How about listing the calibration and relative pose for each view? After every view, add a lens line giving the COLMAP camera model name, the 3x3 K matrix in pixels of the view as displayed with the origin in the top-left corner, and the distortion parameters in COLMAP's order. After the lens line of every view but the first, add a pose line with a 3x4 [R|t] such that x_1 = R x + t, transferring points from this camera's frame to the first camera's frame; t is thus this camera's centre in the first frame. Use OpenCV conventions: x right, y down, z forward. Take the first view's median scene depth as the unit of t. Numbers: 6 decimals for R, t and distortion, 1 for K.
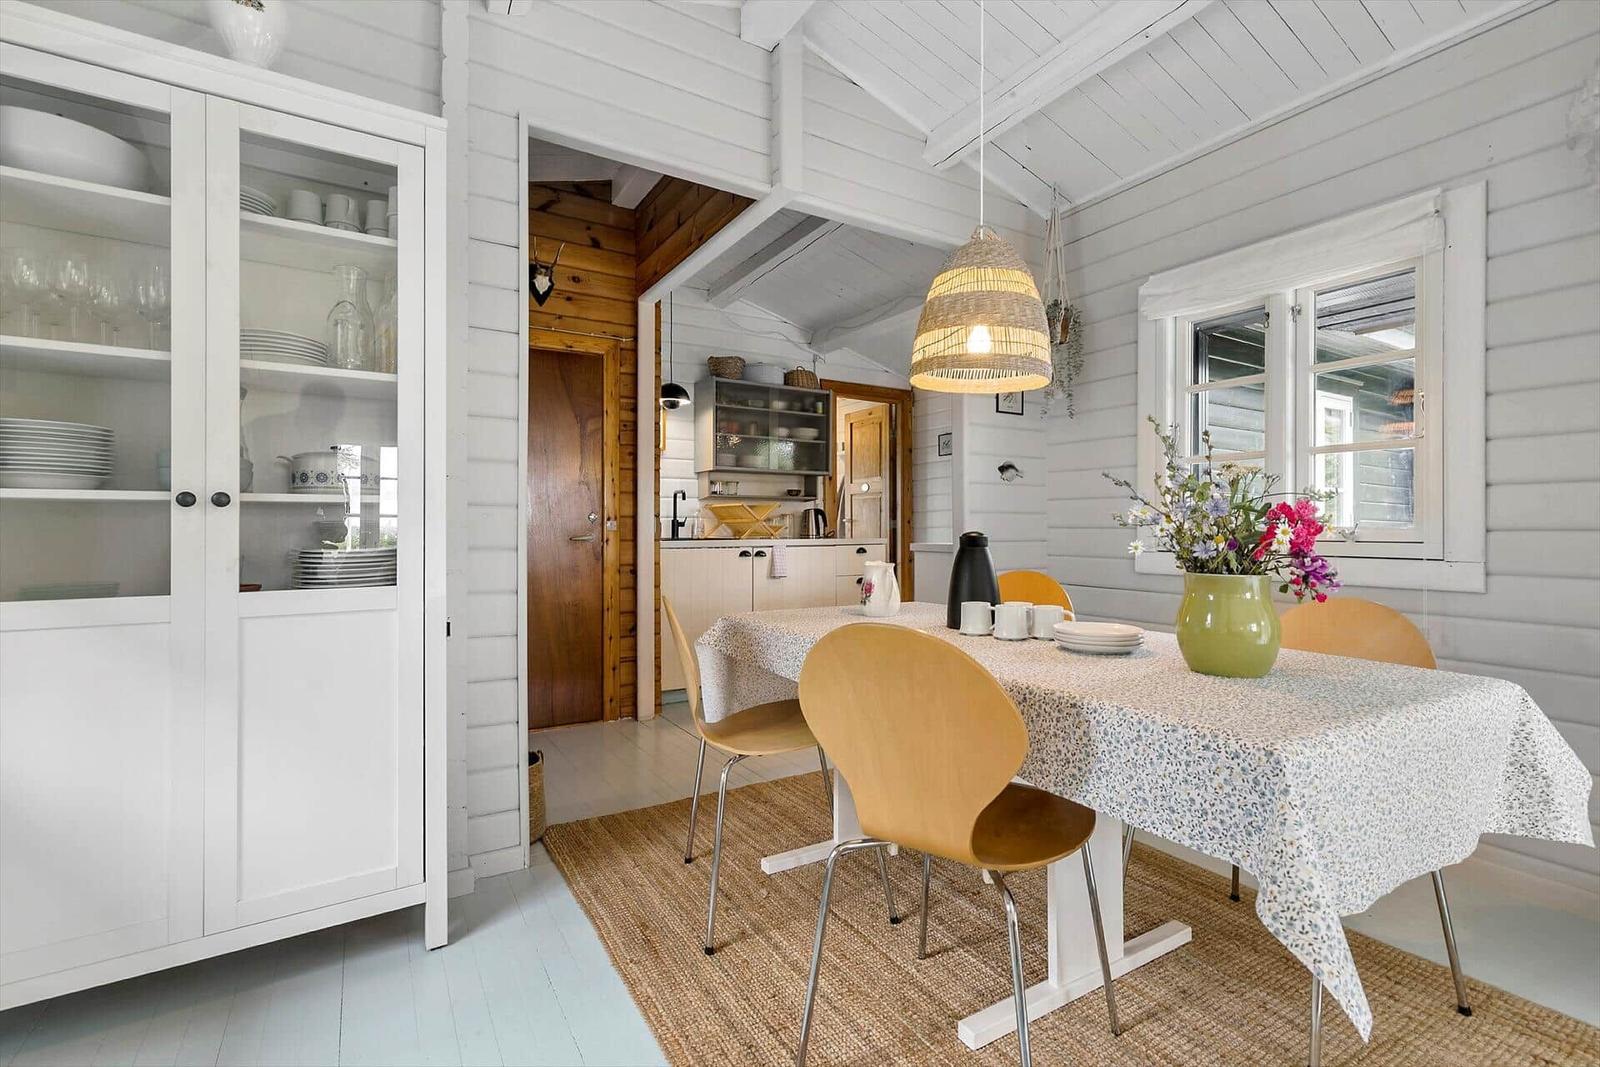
lens RADIAL K [[719.9, 0, 782.0], [0, 719.9, 531.4], [0, 0, 1]] dist [0.005756, 0.000716]
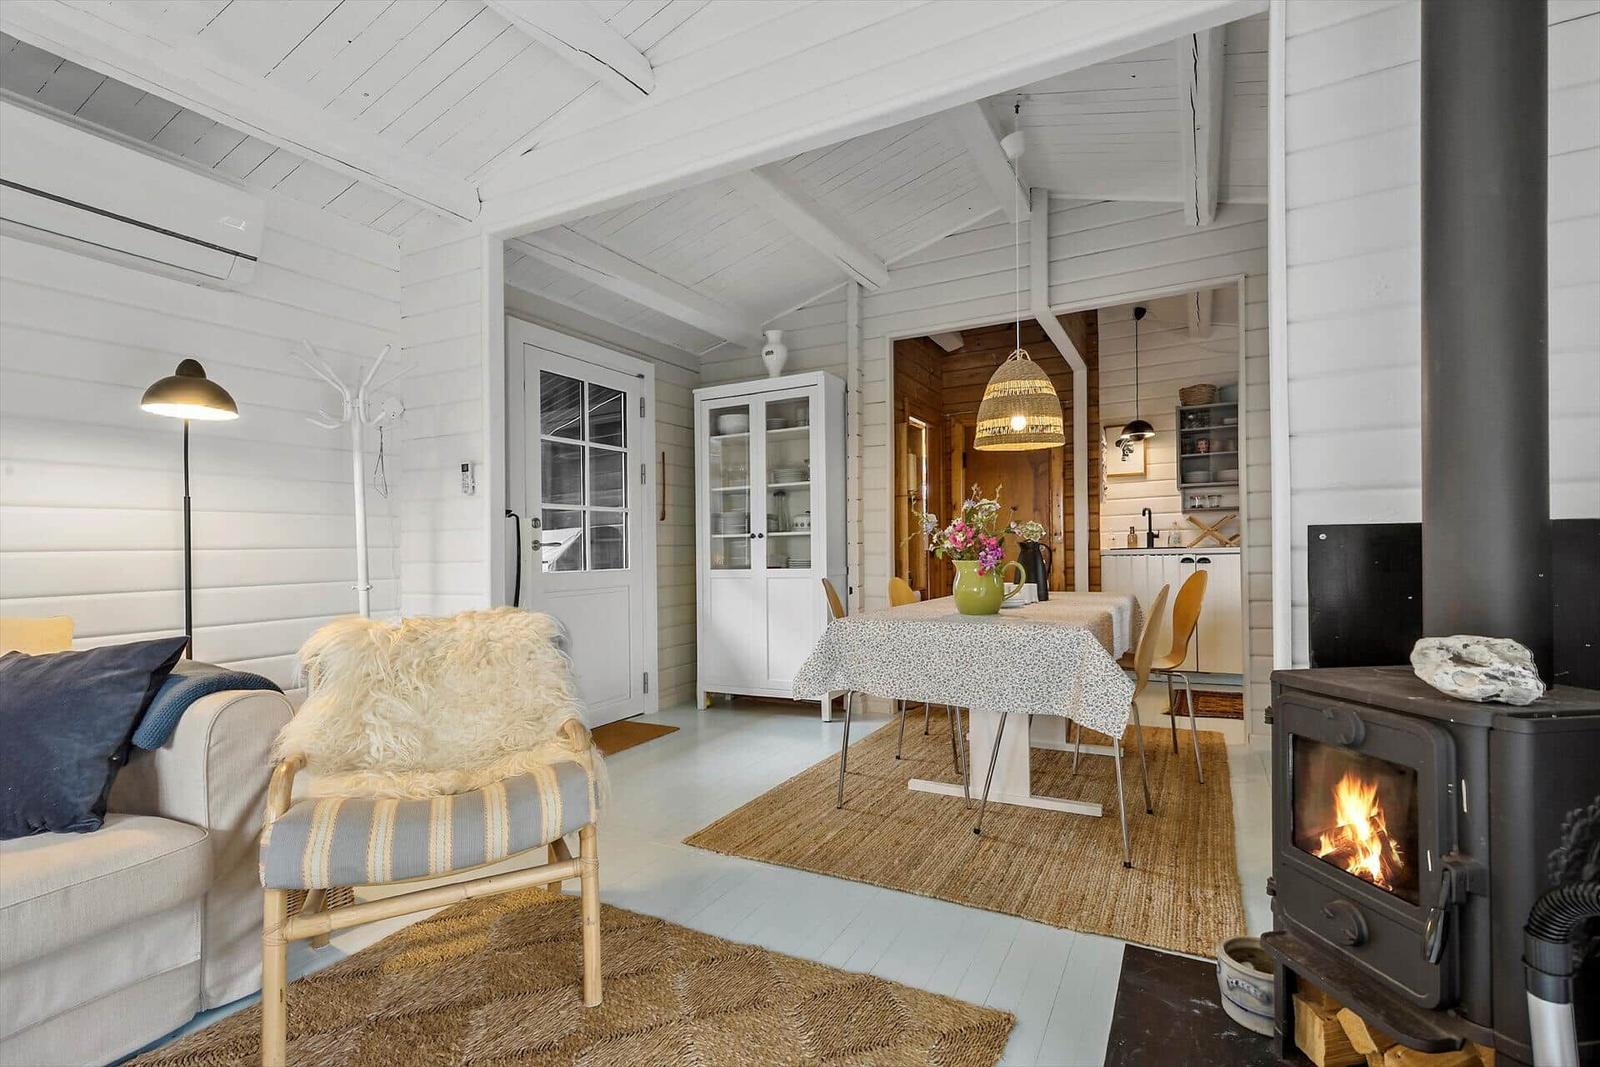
lens RADIAL K [[719.9, 0, 814.4], [0, 719.9, 546.0], [0, 0, 1]] dist [0.005756, 0.000716]
pose [[0.540429, -0.017283, -0.841212, 1.399058], [0.016389, 0.999816, -0.010012, 0.022984], [0.841230, -0.008376, 0.540613, -0.281644]]
